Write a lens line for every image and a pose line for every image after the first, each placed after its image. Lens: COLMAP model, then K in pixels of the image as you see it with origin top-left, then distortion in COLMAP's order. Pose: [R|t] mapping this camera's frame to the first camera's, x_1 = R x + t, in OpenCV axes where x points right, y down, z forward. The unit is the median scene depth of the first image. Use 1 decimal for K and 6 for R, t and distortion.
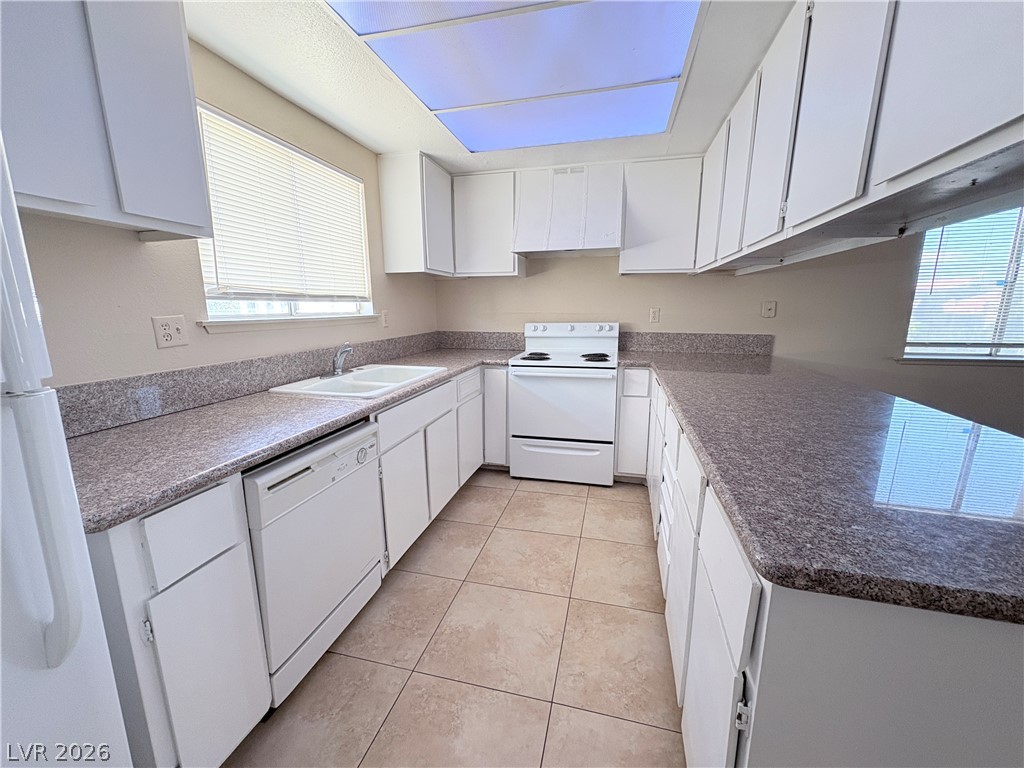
lens RADIAL K [[408.2, 0, 510.8], [0, 408.2, 385.2], [0, 0, 1]] dist [-0.002011, 0.000132]
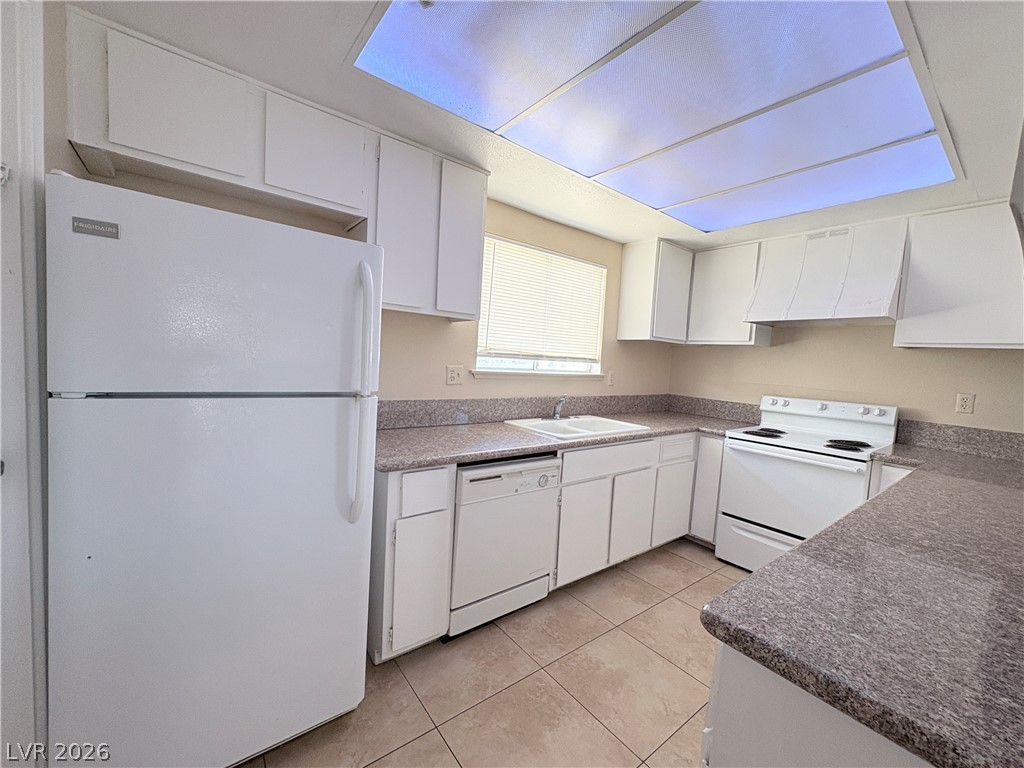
lens RADIAL K [[408.2, 0, 509.6], [0, 408.2, 384.6], [0, 0, 1]] dist [-0.002011, 0.000132]
pose [[0.785303, 0.089541, -0.612602, 0.197778], [-0.176369, 0.980842, -0.082726, 0.000133], [0.593458, 0.173009, 0.786050, -0.081795]]
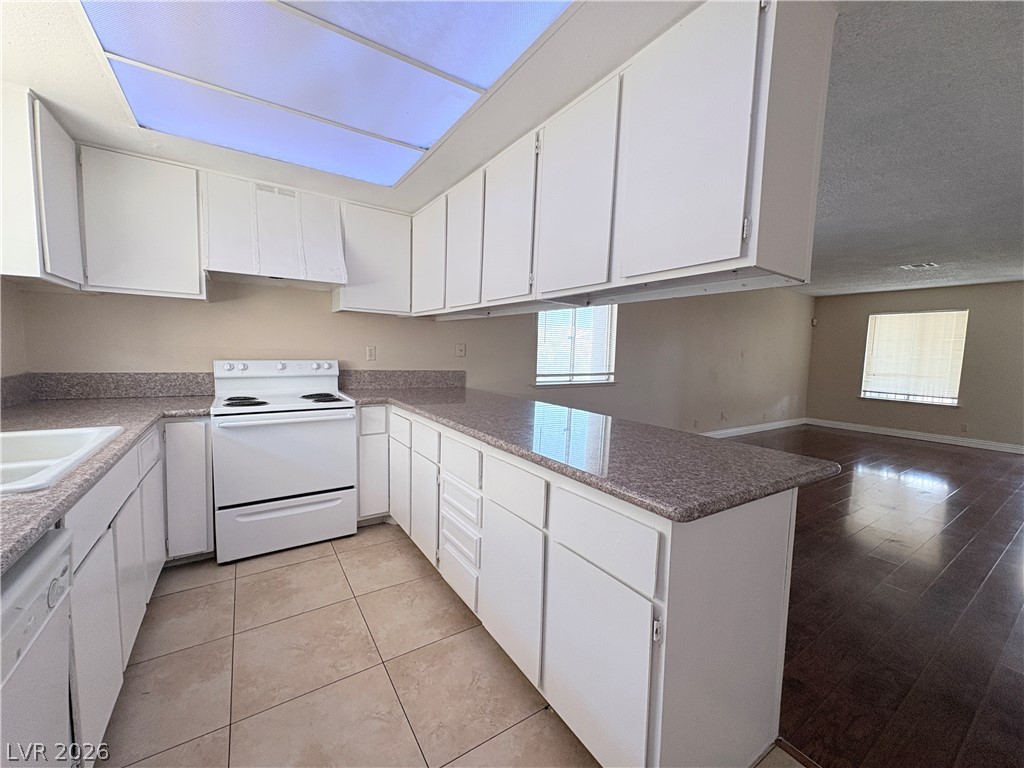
lens RADIAL K [[408.2, 0, 511.8], [0, 408.2, 385.3], [0, 0, 1]] dist [-0.002011, 0.000132]
pose [[0.669360, -0.040371, 0.741840, -0.218353], [0.110198, 0.992872, -0.045399, -0.009154], [-0.734720, 0.112137, 0.669038, 0.087209]]
